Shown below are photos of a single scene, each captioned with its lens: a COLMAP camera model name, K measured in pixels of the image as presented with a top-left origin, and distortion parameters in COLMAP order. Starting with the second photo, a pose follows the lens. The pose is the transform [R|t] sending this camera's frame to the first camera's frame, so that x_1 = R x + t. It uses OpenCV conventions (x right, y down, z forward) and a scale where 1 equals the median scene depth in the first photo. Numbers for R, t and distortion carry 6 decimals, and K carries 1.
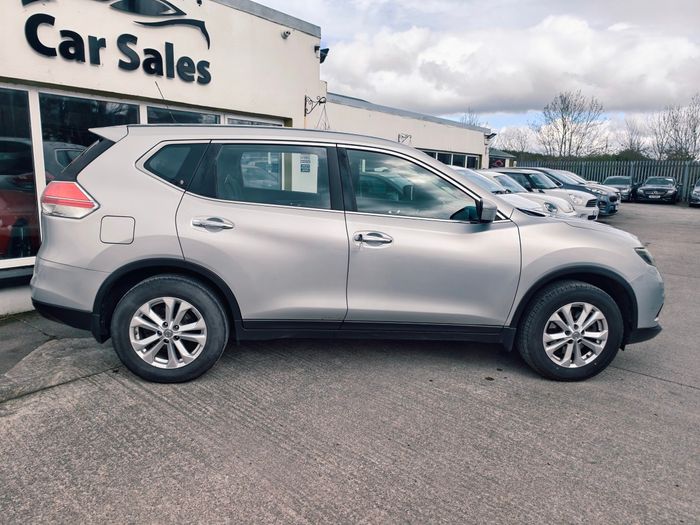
lens RADIAL K [[493.8, 0, 353.7], [0, 493.8, 263.4], [0, 0, 1]] dist [0.001290, -0.006734]
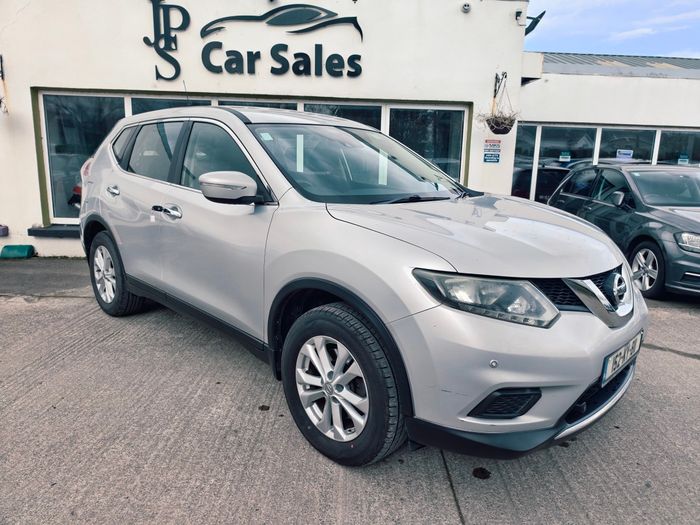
lens RADIAL K [[493.8, 0, 353.7], [0, 493.8, 263.4], [0, 0, 1]] dist [0.001290, -0.006734]
pose [[0.633136, 0.139466, -0.761373, 0.615016], [-0.150623, 0.987029, 0.055547, -0.034811], [0.759244, 0.079511, 0.645930, 0.396764]]
